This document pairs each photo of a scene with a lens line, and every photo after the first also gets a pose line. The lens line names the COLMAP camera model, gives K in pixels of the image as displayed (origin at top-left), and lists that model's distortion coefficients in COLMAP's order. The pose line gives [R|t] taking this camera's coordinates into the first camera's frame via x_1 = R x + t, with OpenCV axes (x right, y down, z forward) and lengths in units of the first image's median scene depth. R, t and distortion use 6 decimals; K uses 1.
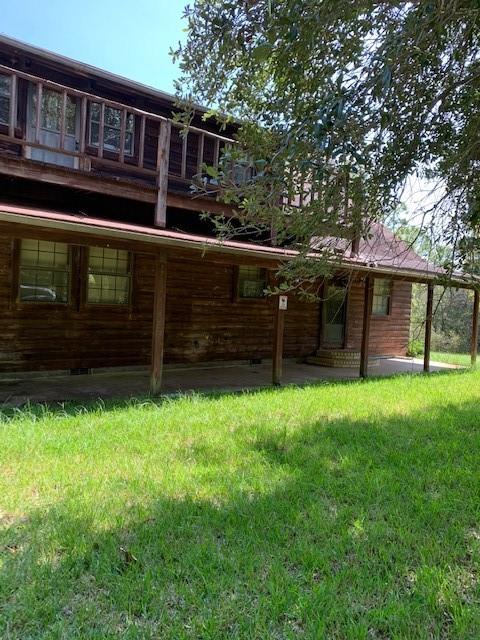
lens RADIAL K [[502.1, 0, 235.8], [0, 502.1, 321.1], [0, 0, 1]] dist [0.041296, -0.037858]
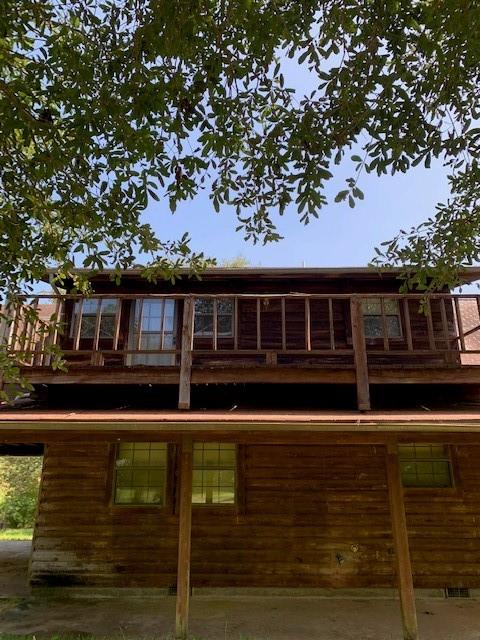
lens RADIAL K [[502.1, 0, 237.8], [0, 502.1, 314.7], [0, 0, 1]] dist [0.041296, -0.037858]
pose [[0.757491, -0.263407, -0.597348, 0.376242], [0.010232, 0.919669, -0.392562, 0.007089], [0.652766, 0.291250, 0.699335, 0.309596]]
